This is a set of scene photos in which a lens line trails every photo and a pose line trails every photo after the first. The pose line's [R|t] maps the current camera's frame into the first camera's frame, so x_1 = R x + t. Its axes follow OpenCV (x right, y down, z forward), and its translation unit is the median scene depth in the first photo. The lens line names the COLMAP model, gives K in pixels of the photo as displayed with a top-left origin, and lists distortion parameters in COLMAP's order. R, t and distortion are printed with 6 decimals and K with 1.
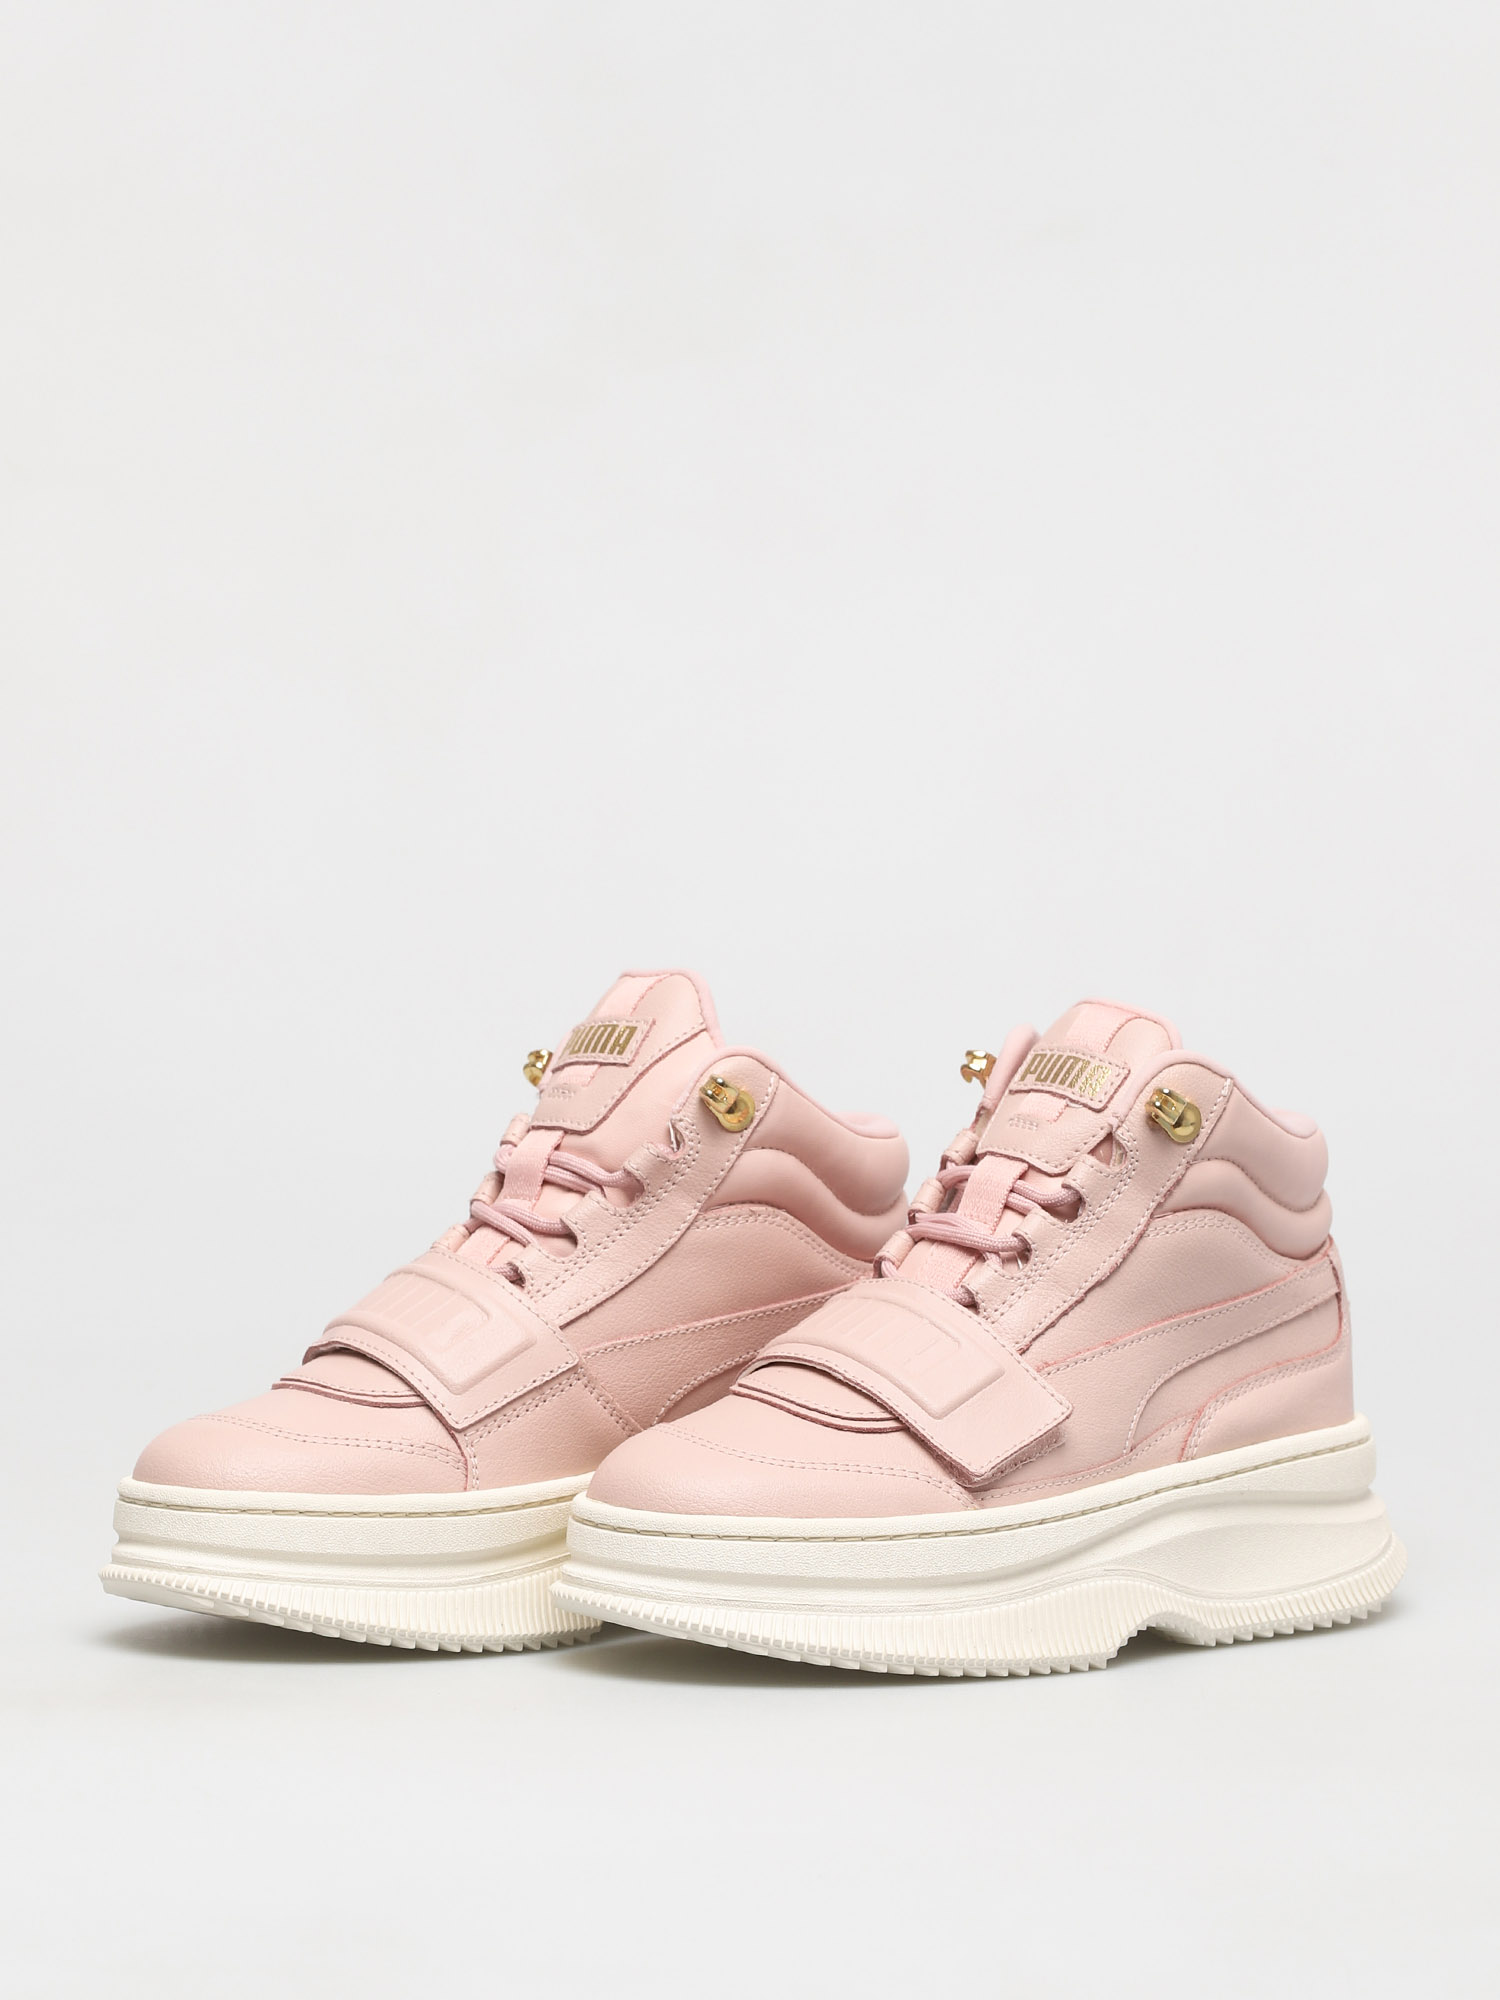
lens RADIAL K [[7245.7, 0, 750.0], [0, 7245.7, 1000.0], [0, 0, 1]] dist [0.089579, -0.896960]
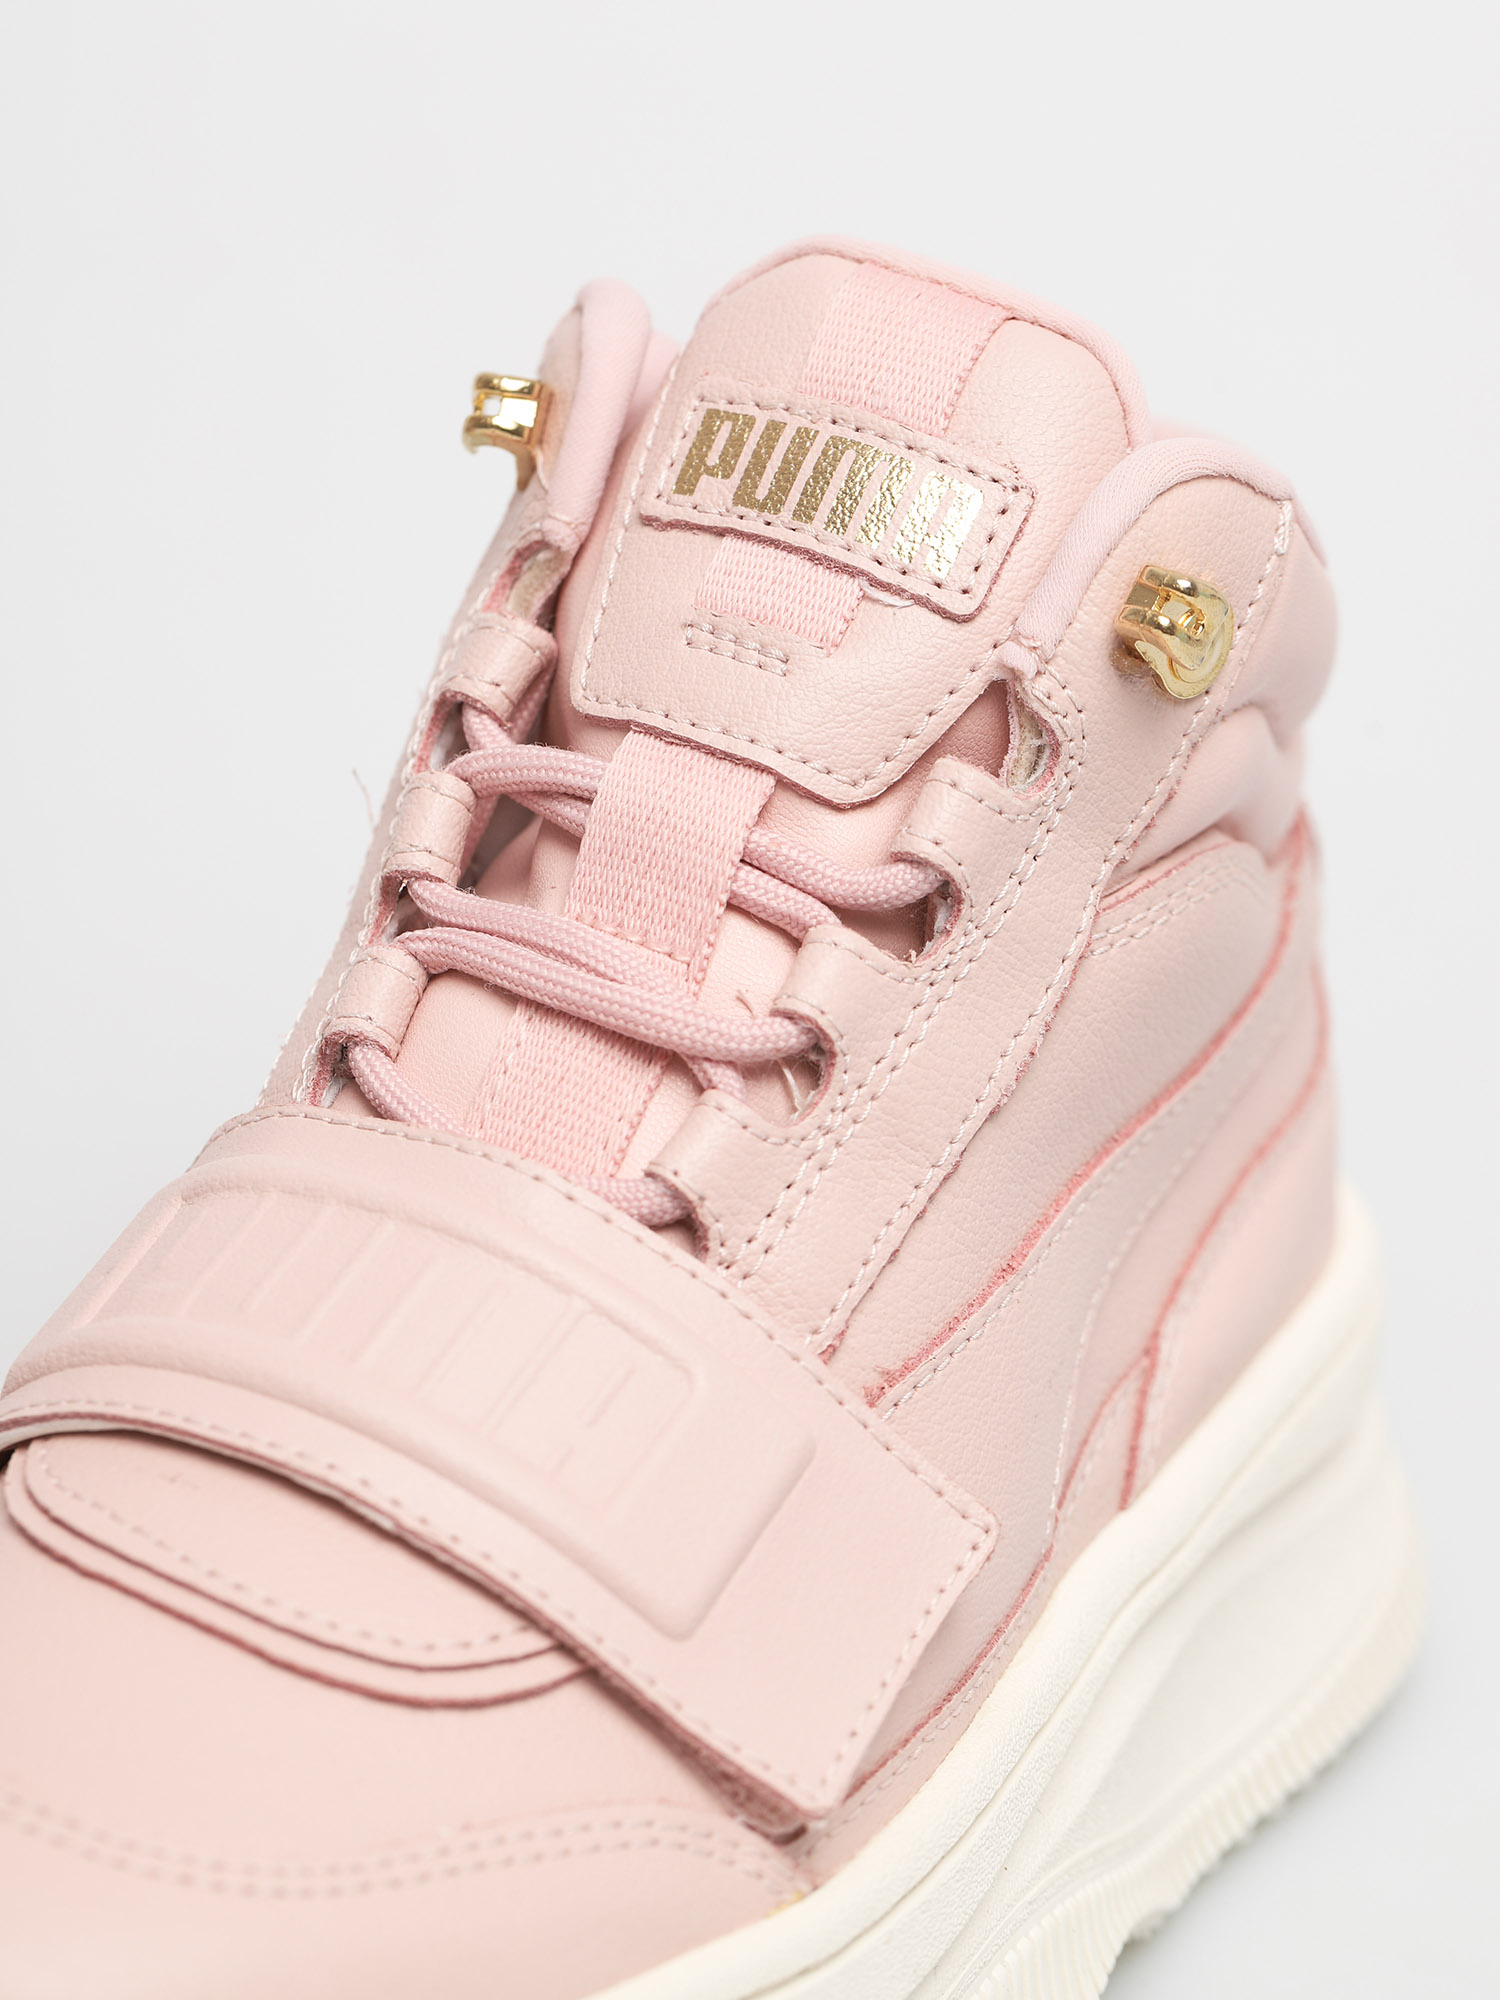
lens RADIAL K [[7245.7, 0, 750.0], [0, 7245.7, 1000.0], [0, 0, 1]] dist [0.089579, -0.896960]
pose [[0.947188, -0.071109, 0.312696, -0.074938], [-0.018357, 0.961483, 0.274250, -0.064533], [-0.320154, -0.265507, 0.909400, 0.679686]]
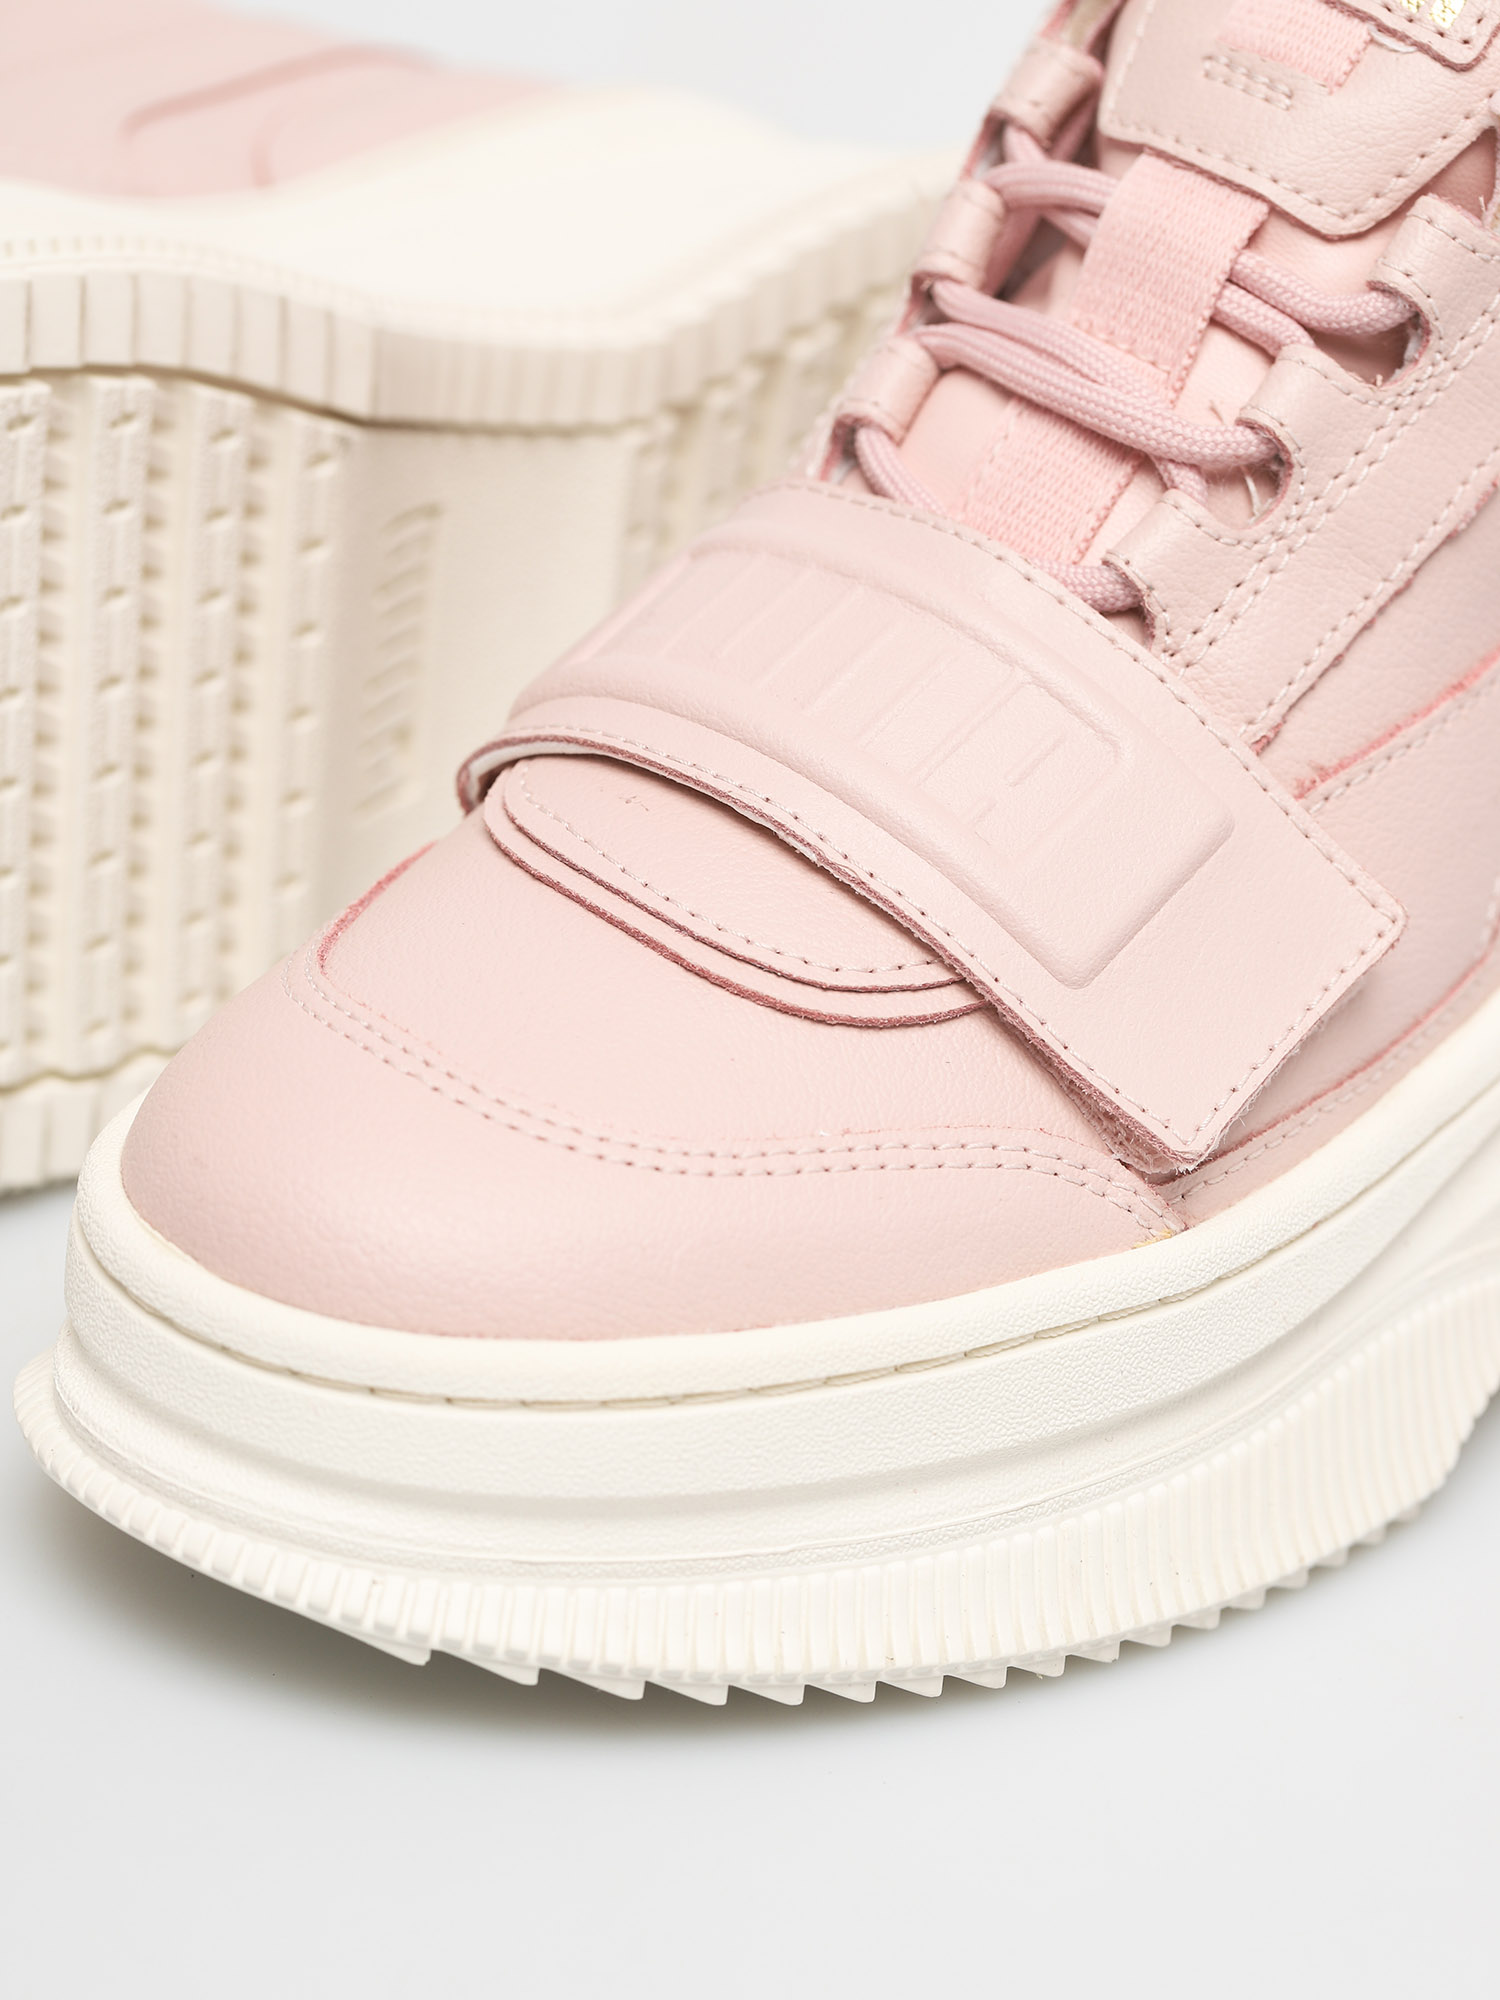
lens RADIAL K [[7245.7, 0, 750.0], [0, 7245.7, 1000.0], [0, 0, 1]] dist [0.089579, -0.896960]
pose [[0.989088, -0.003257, 0.147291, -0.044498], [-0.046291, 0.942252, 0.331691, -0.062894], [-0.139866, -0.334890, 0.931819, 0.641872]]
